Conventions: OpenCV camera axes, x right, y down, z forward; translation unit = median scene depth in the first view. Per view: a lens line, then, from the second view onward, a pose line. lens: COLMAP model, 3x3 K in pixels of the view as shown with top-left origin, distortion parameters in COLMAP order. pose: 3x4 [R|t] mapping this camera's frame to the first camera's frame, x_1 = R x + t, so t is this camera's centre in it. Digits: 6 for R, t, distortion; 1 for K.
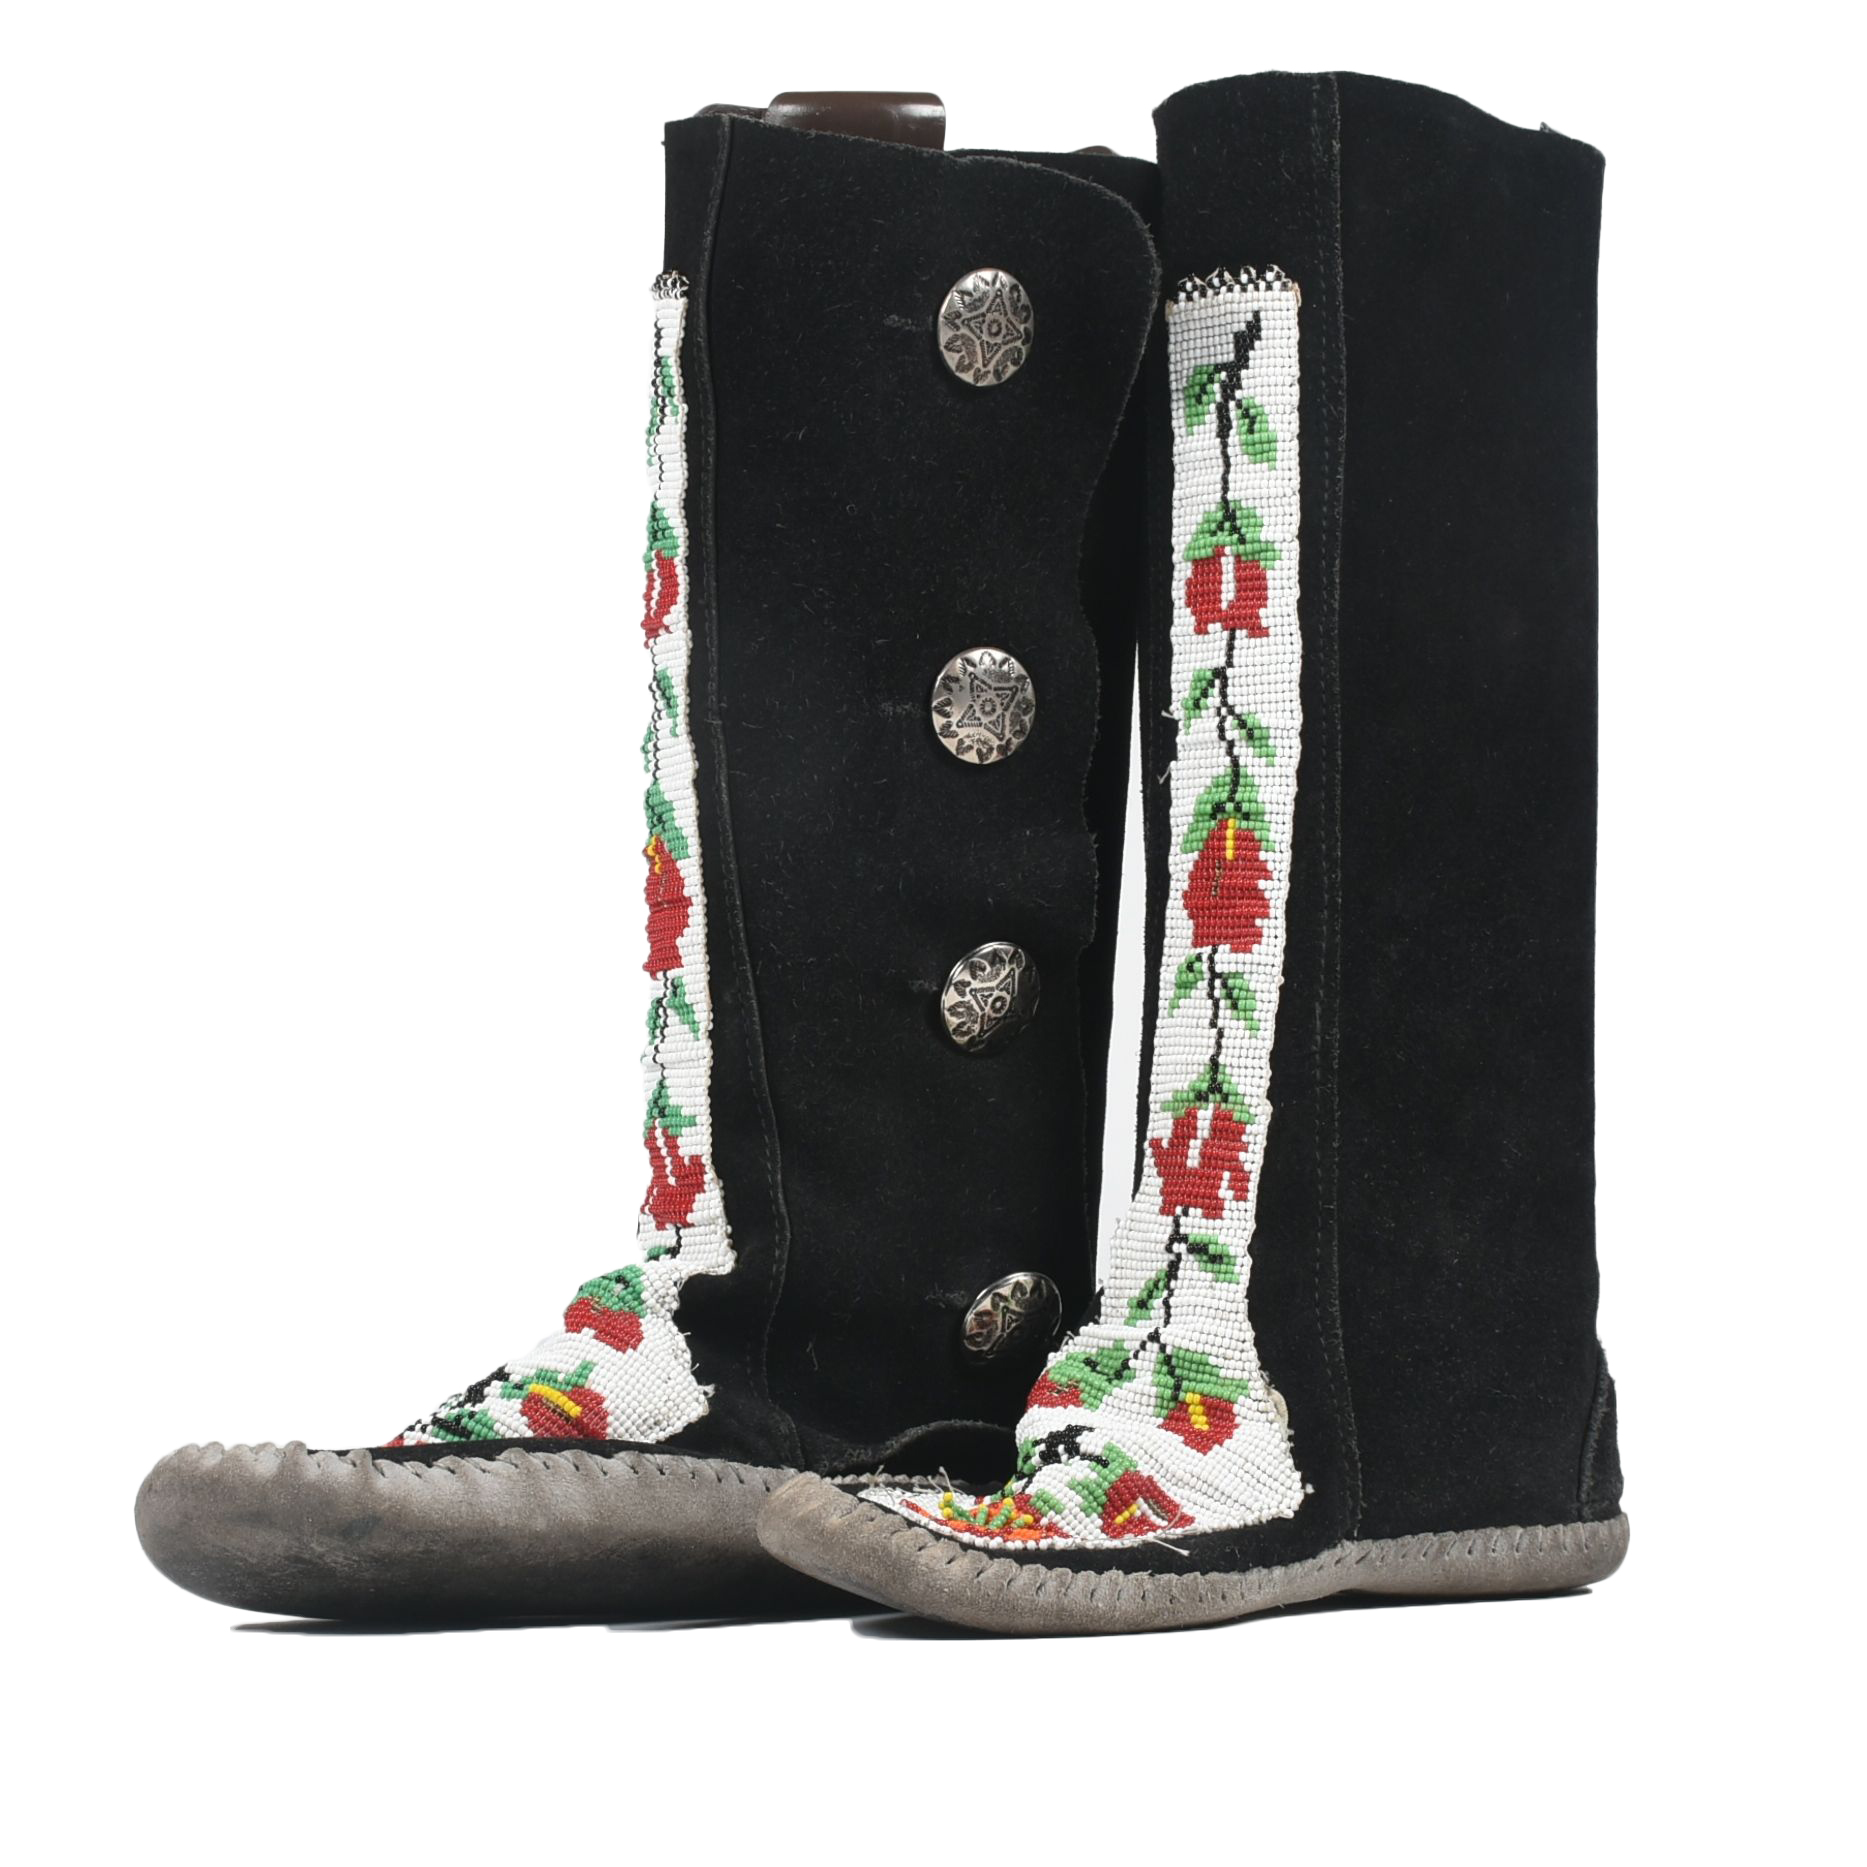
lens RADIAL K [[5631.0, 0, 932.1], [0, 5631.0, 933.4], [0, 0, 1]] dist [0.015901, 0.000000]
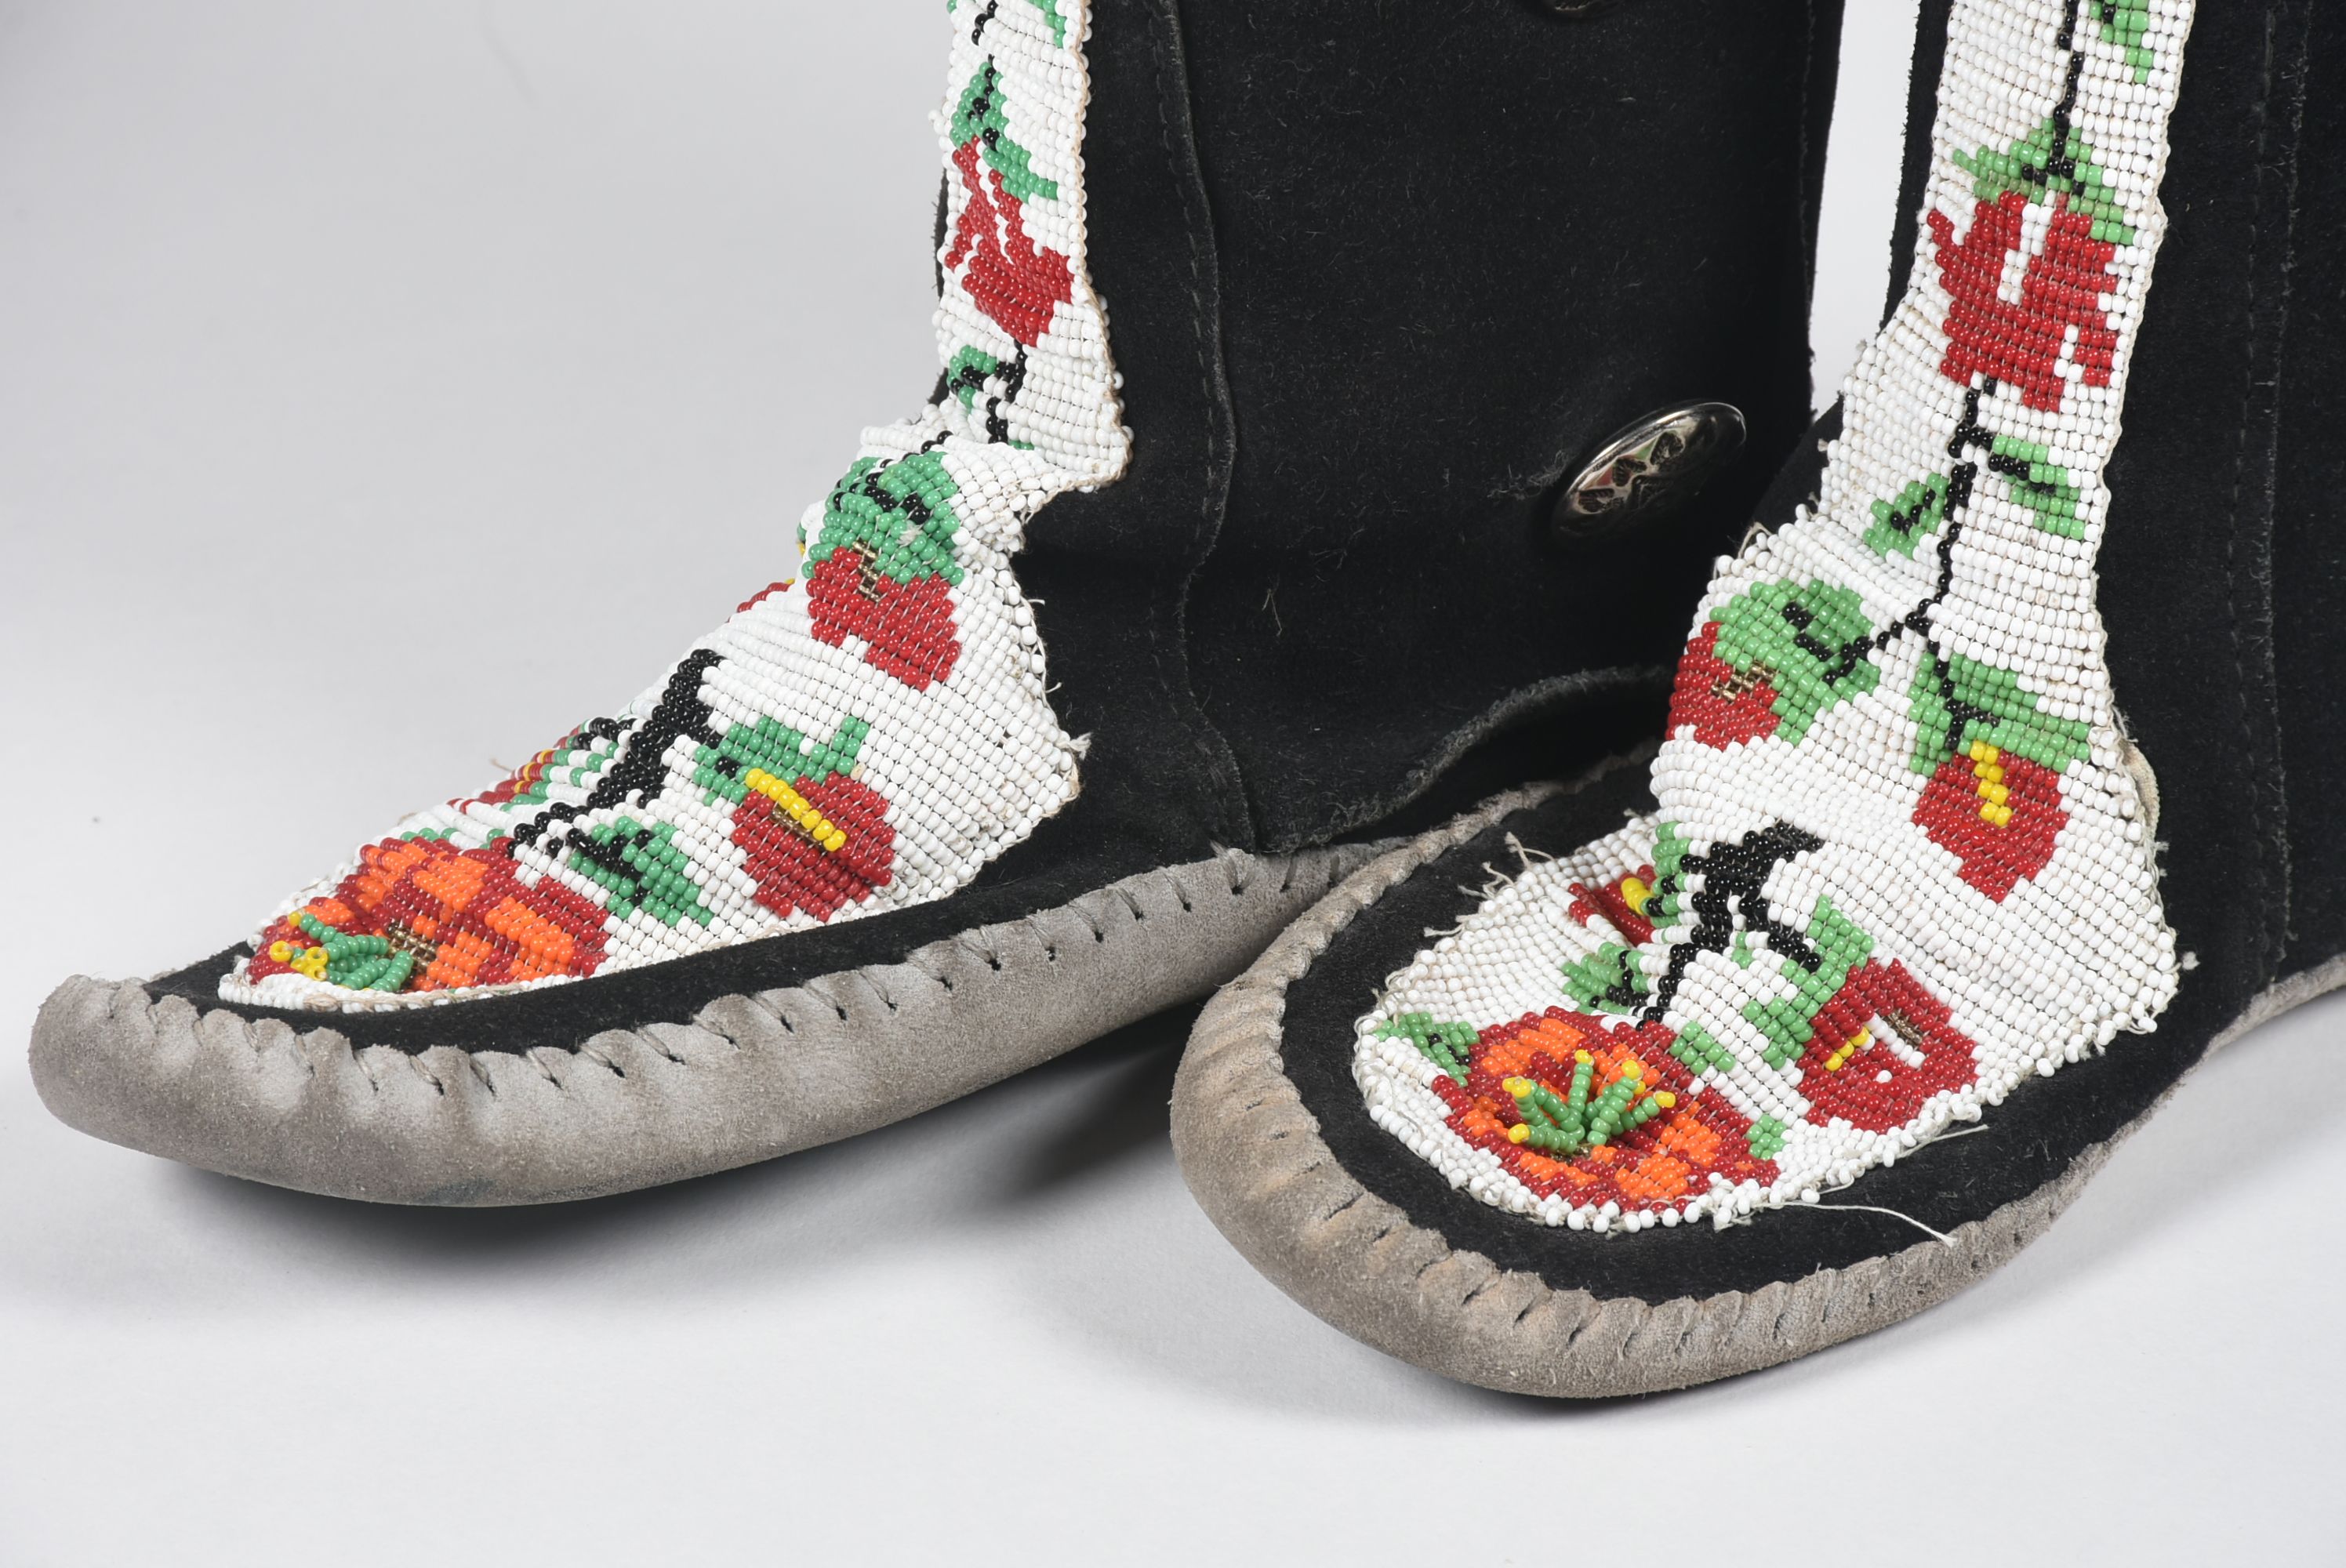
lens RADIAL K [[14009.1, 0, 1173.9], [0, 14009.1, 784.0], [0, 0, 1]] dist [0.276908, 0.000000]
pose [[0.999725, 0.022899, -0.005066, -0.023626], [-0.015533, 0.808328, 0.588528, -0.693919], [0.017572, -0.588288, 0.808461, -0.079019]]
